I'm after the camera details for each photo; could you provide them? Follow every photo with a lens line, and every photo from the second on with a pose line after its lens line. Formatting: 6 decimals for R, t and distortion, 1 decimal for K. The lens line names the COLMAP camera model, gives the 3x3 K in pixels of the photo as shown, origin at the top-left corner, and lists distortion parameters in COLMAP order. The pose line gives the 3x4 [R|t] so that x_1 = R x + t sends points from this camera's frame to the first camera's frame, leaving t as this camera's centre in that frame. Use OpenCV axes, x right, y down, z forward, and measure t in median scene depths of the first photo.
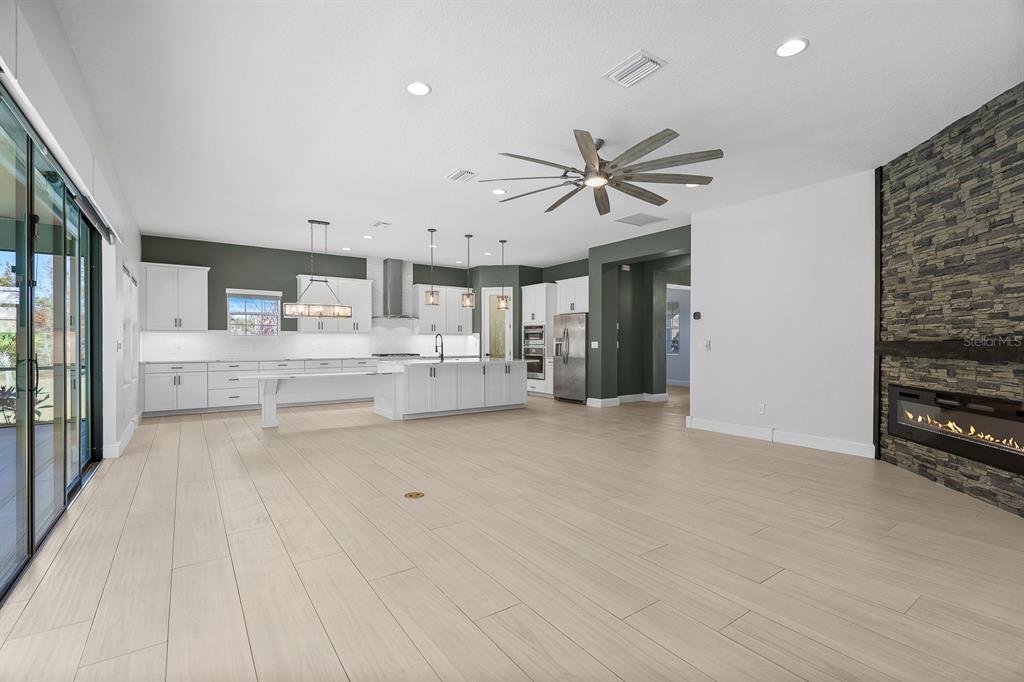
lens RADIAL K [[466.6, 0, 515.1], [0, 466.6, 344.8], [0, 0, 1]] dist [-0.000053, -0.000005]
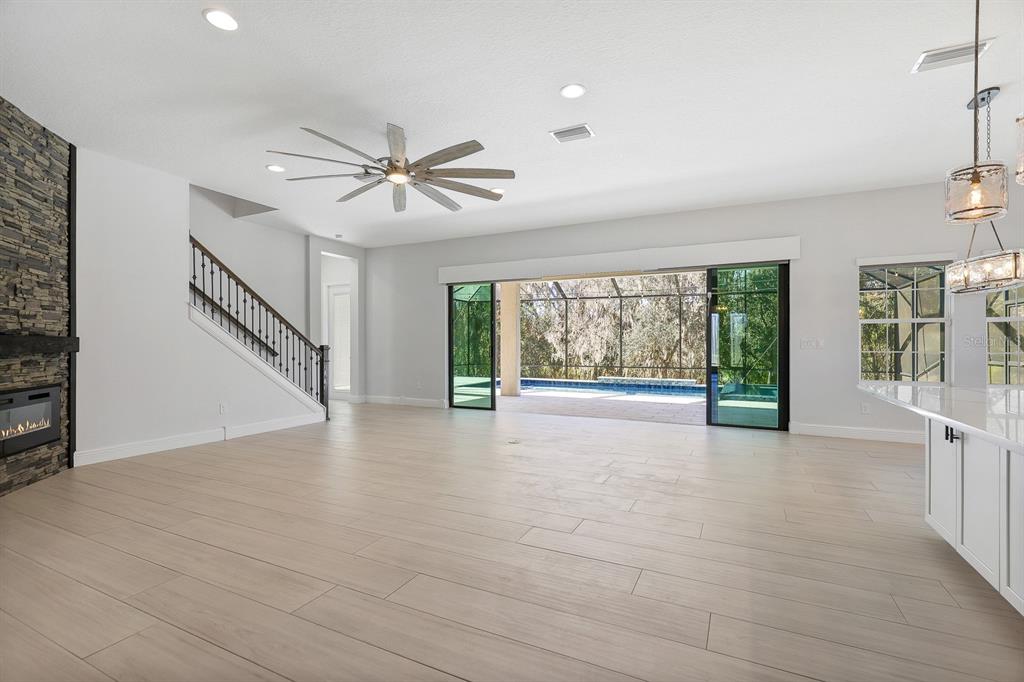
lens RADIAL K [[466.6, 0, 516.8], [0, 466.6, 341.7], [0, 0, 1]] dist [-0.000053, -0.000005]
pose [[-0.878566, -0.003351, -0.477608, 0.387512], [-0.004008, 0.999992, 0.000356, 0.000495], [0.477603, 0.002227, -0.878573, 1.797136]]
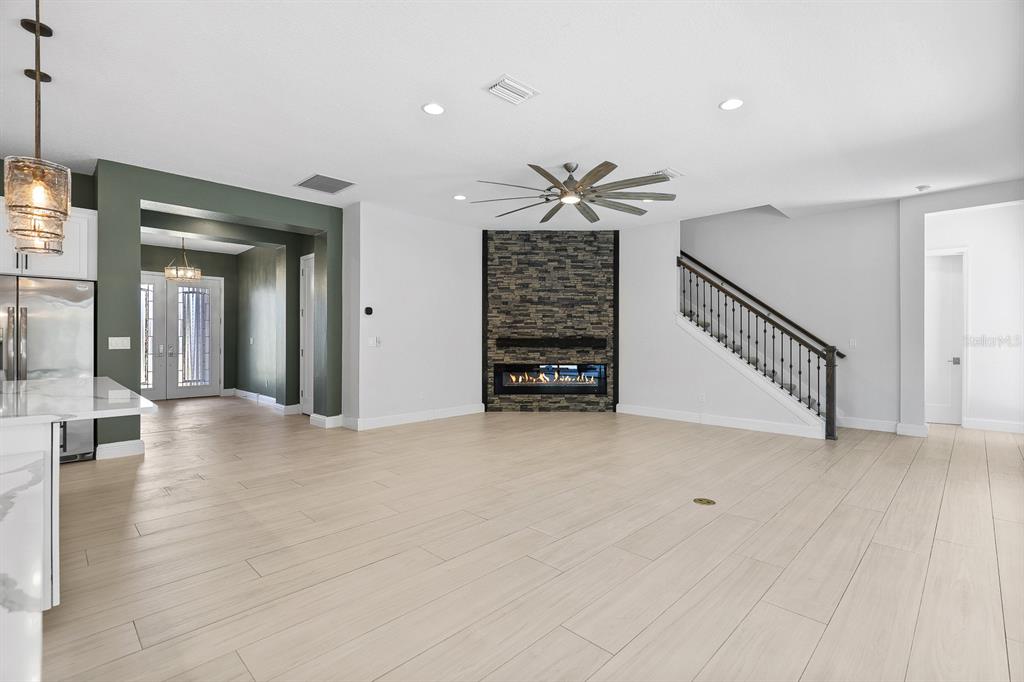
lens RADIAL K [[466.6, 0, 516.7], [0, 466.6, 339.5], [0, 0, 1]] dist [-0.000053, -0.000005]
pose [[-0.174192, -0.001887, 0.984710, -0.838258], [0.003224, 0.999992, 0.002487, -0.007057], [-0.984707, 0.003607, -0.174184, 1.195116]]
